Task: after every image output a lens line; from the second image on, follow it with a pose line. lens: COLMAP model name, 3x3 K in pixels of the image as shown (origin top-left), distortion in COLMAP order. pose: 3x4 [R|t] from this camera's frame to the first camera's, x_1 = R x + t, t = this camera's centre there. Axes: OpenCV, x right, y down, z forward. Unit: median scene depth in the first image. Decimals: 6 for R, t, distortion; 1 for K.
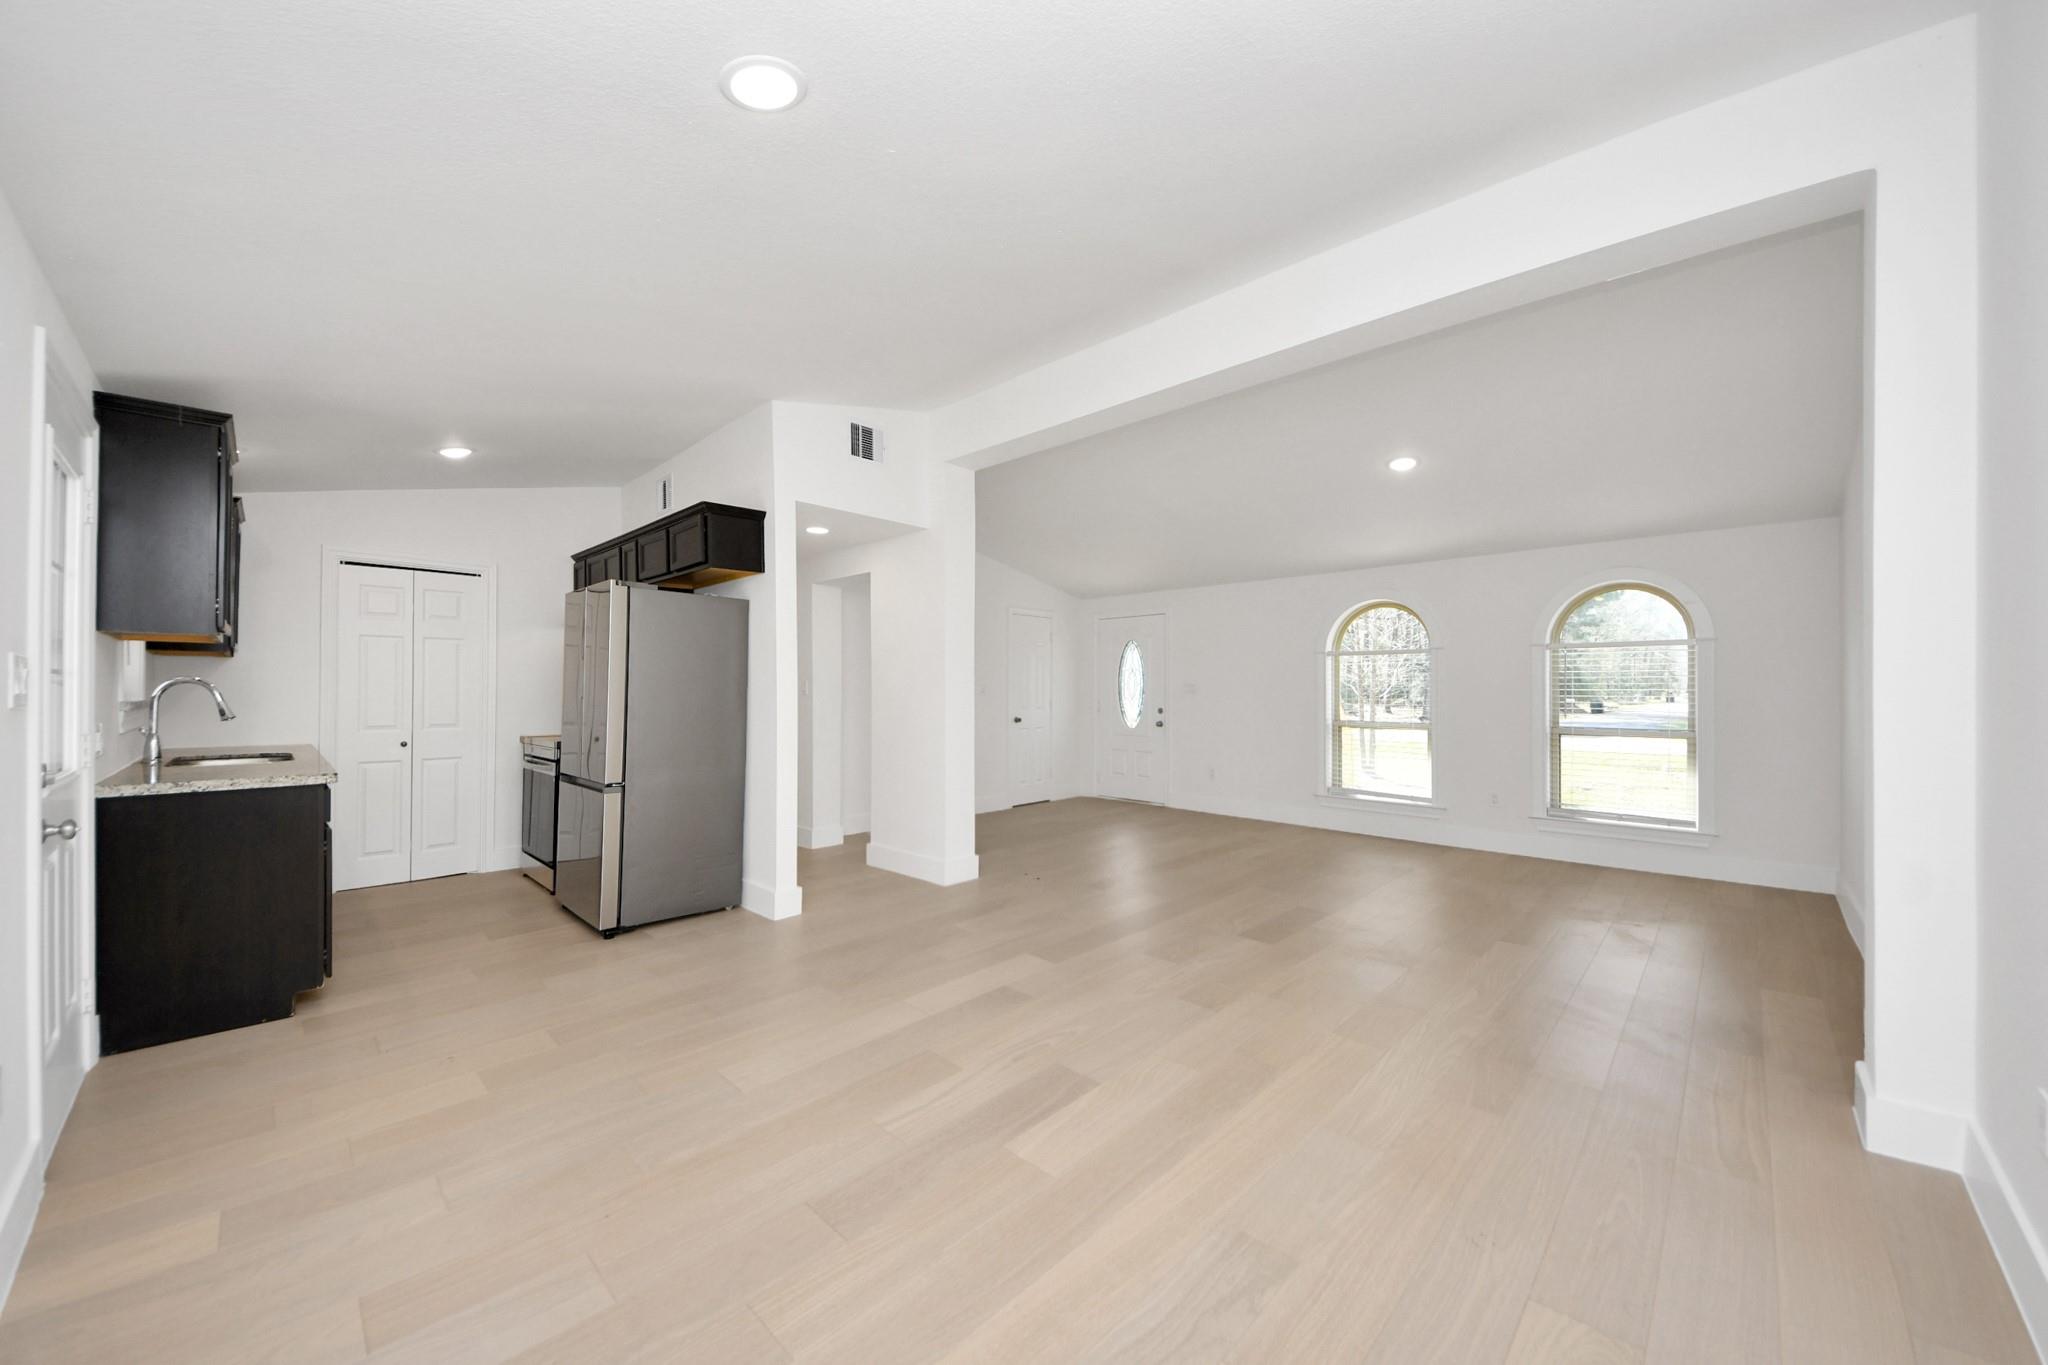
lens RADIAL K [[740.8, 0, 1020.9], [0, 740.8, 684.4], [0, 0, 1]] dist [0.012607, -0.001758]
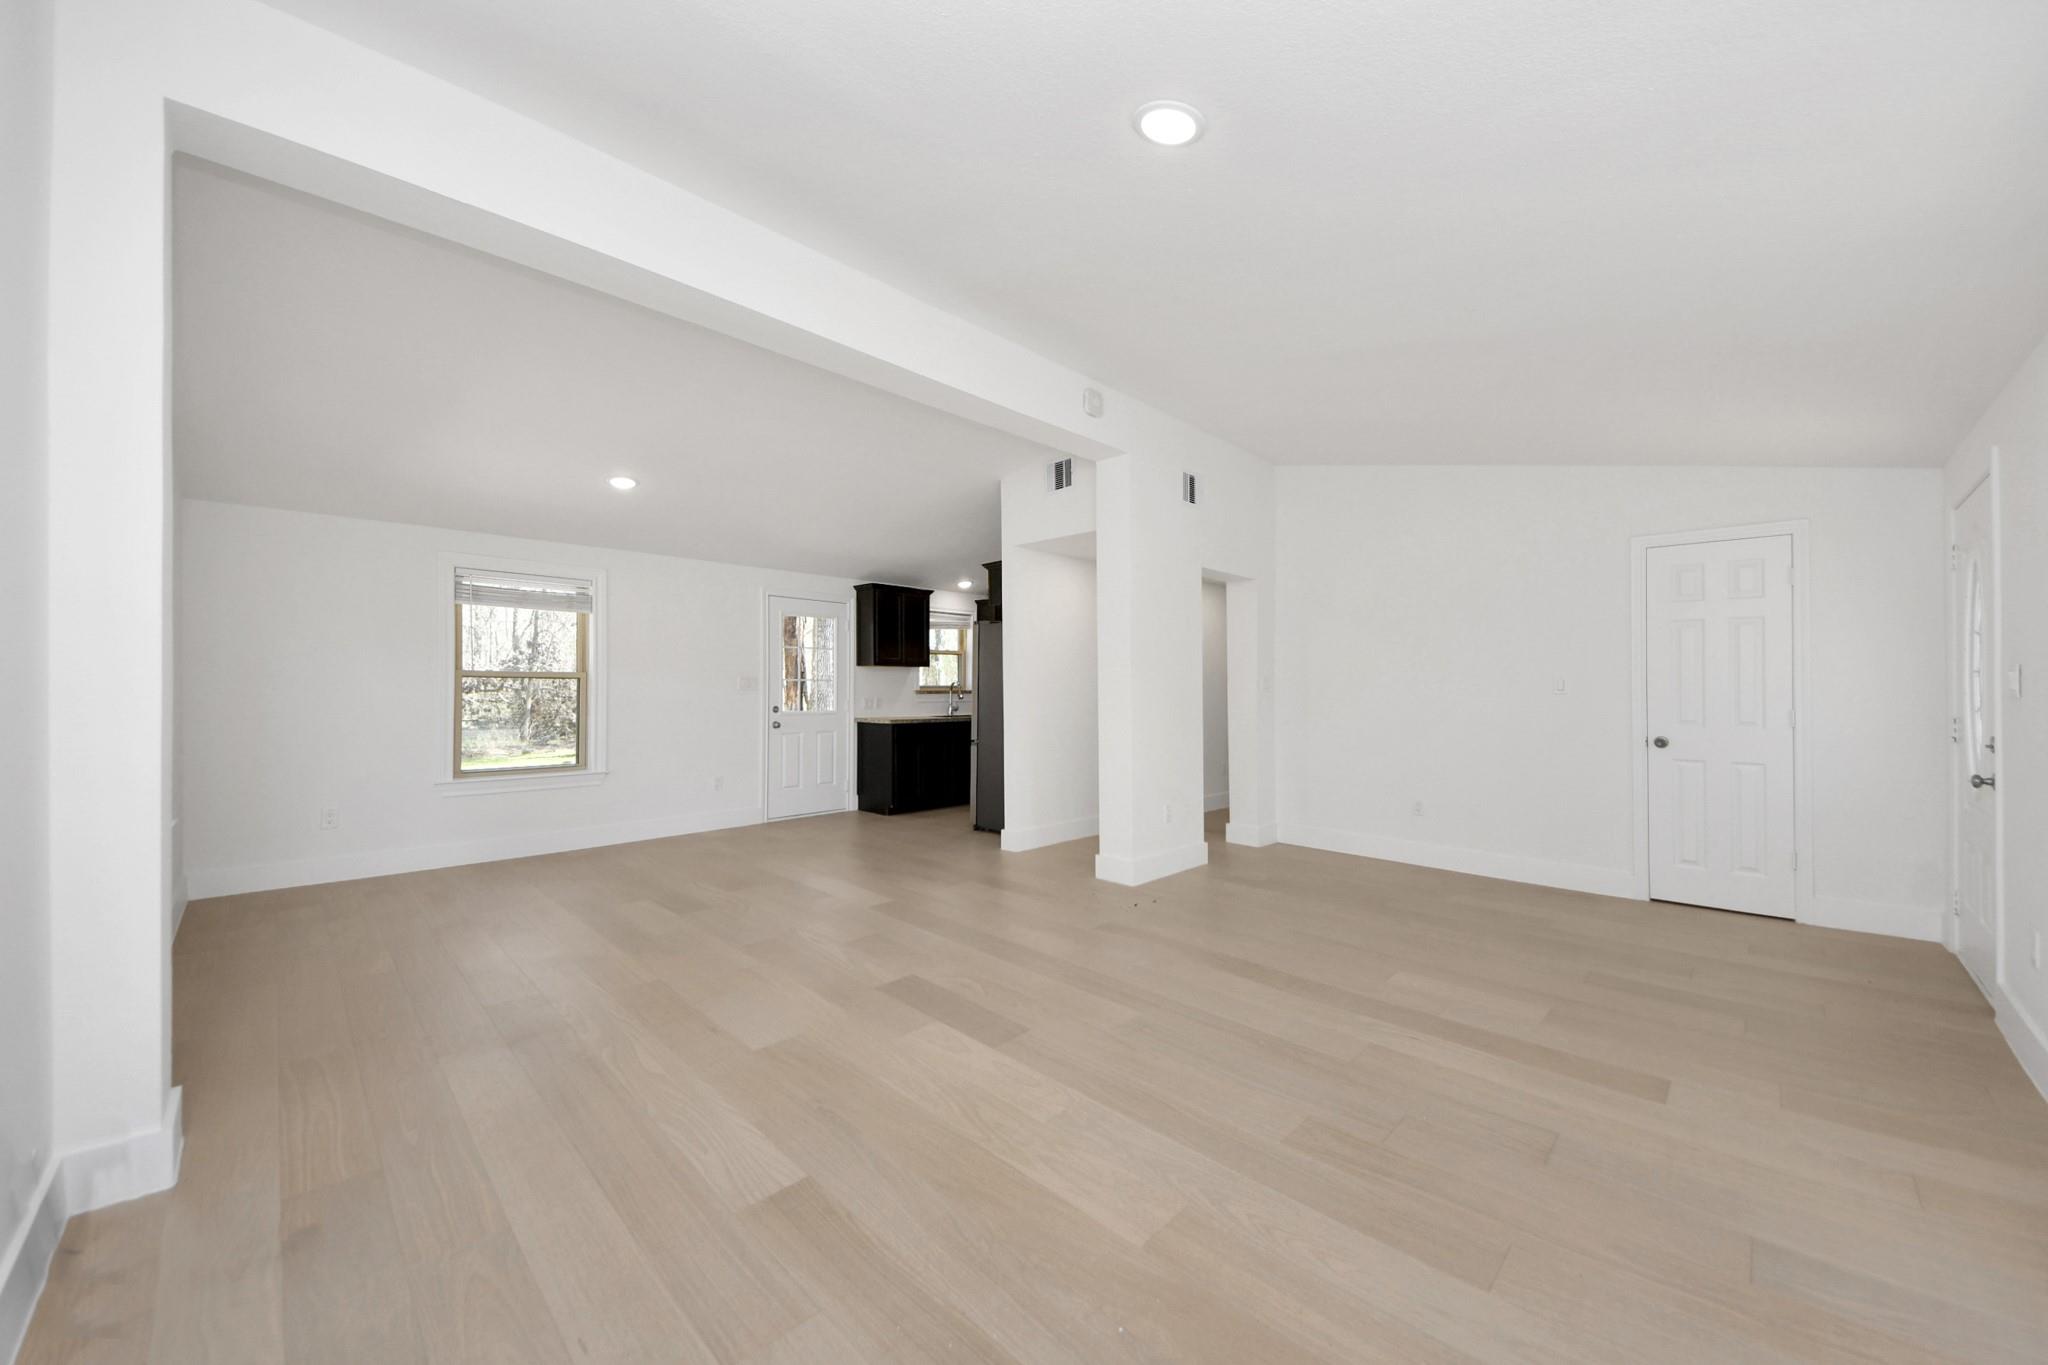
lens RADIAL K [[740.8, 0, 1042.2], [0, 740.8, 687.8], [0, 0, 1]] dist [0.012607, -0.001758]
pose [[0.005800, 0.000779, -0.999983, 0.840318], [0.006963, 0.999975, 0.000820, 0.008057], [0.999959, -0.006967, 0.005794, 0.842580]]
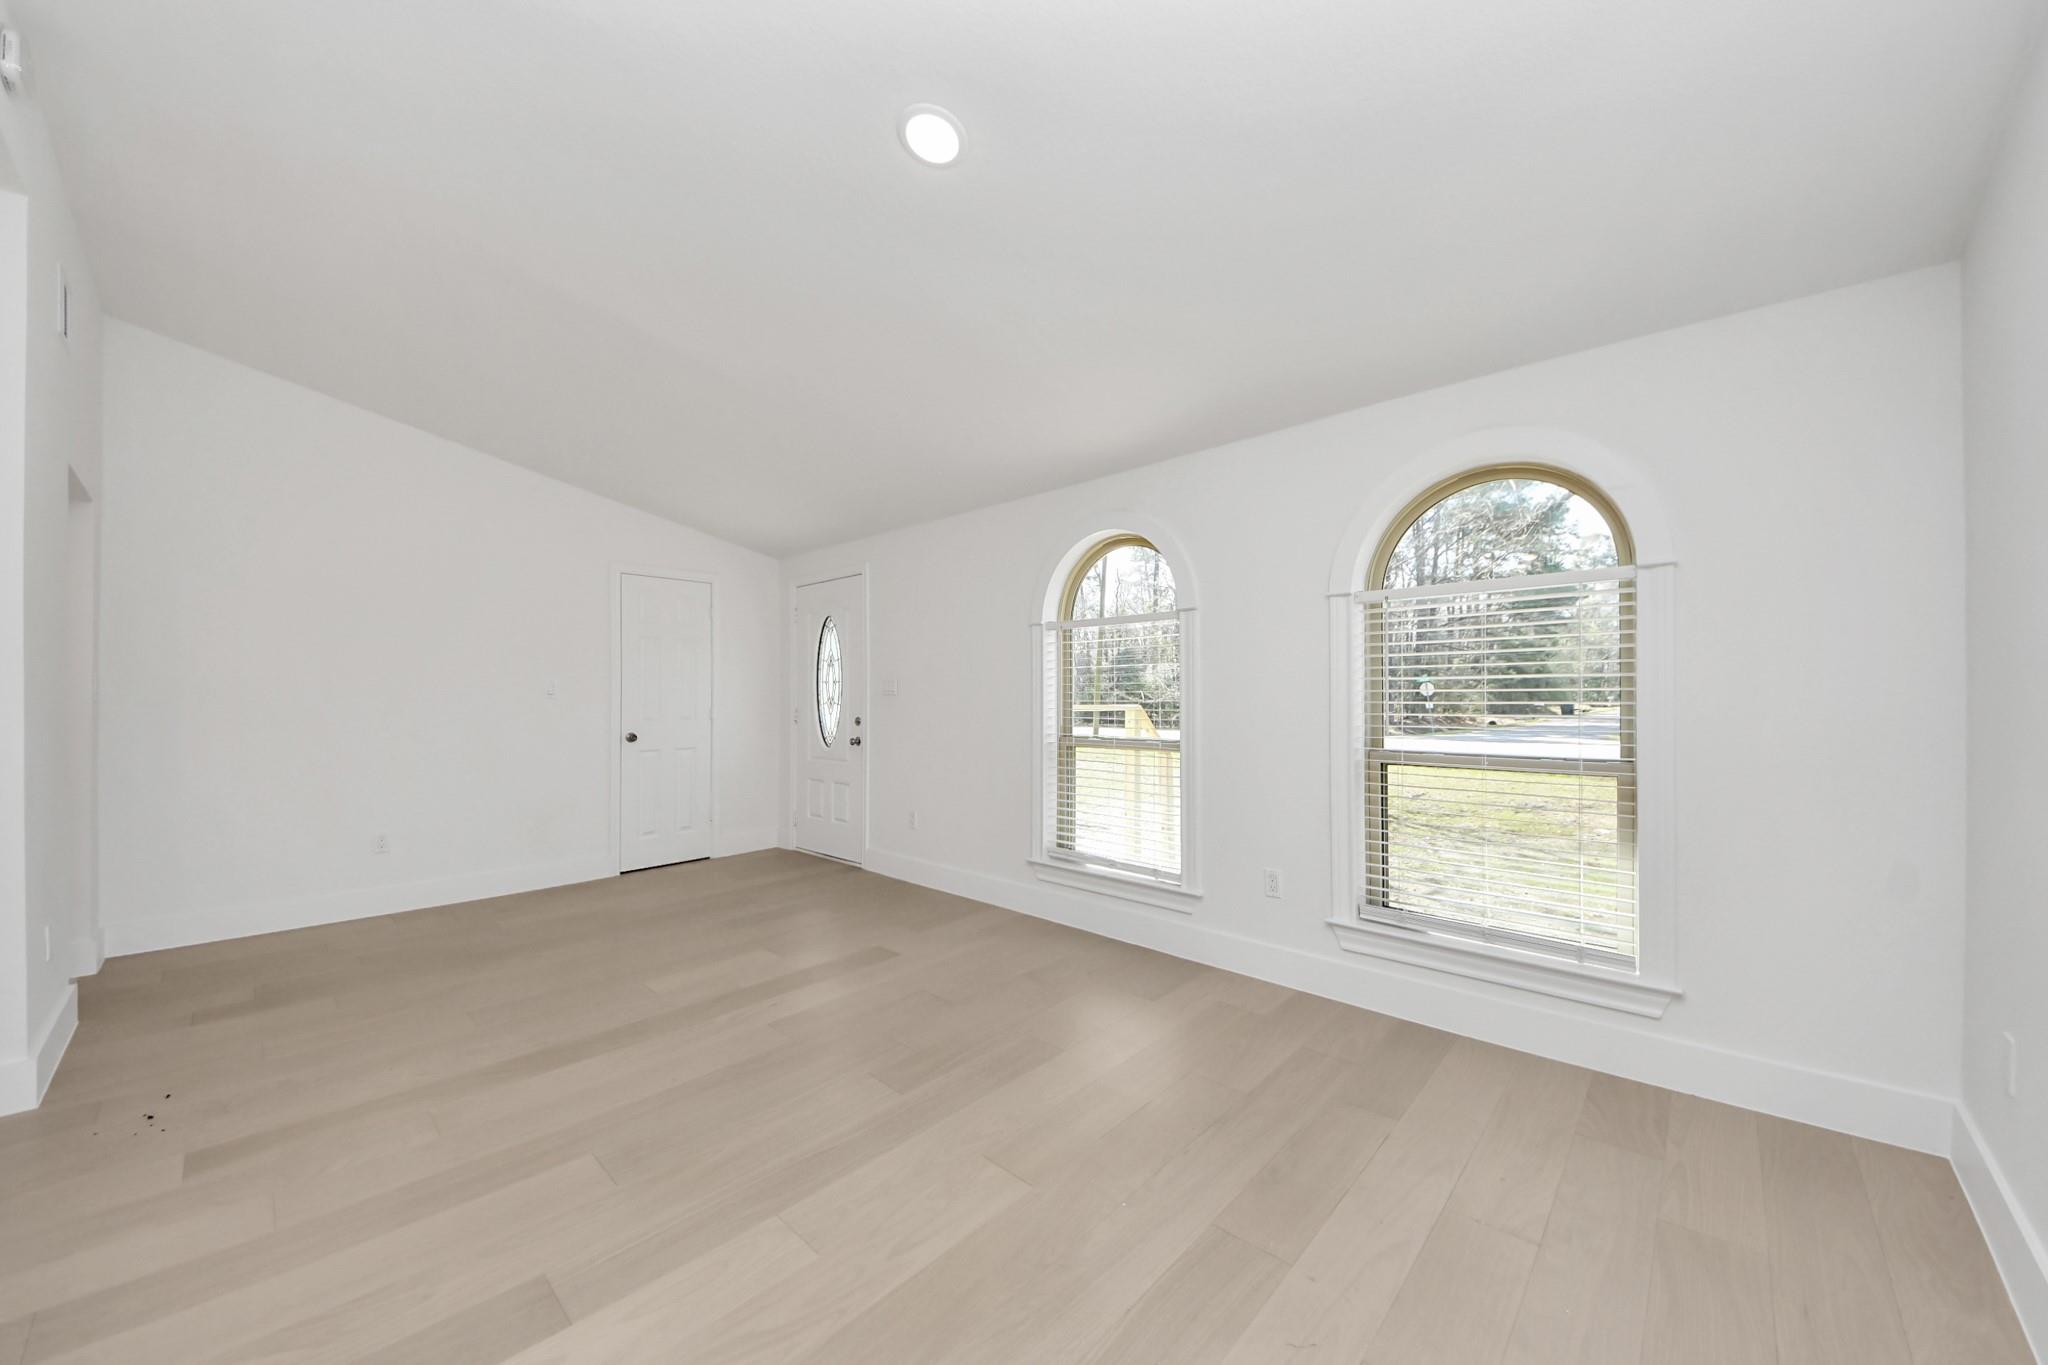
lens RADIAL K [[740.8, 0, 1021.2], [0, 740.8, 691.7], [0, 0, 1]] dist [0.012607, -0.001758]
pose [[0.999965, -0.007507, 0.003642, 0.513793], [0.007495, 0.999967, 0.003124, 0.012690], [-0.003665, -0.003097, 0.999988, 0.531311]]
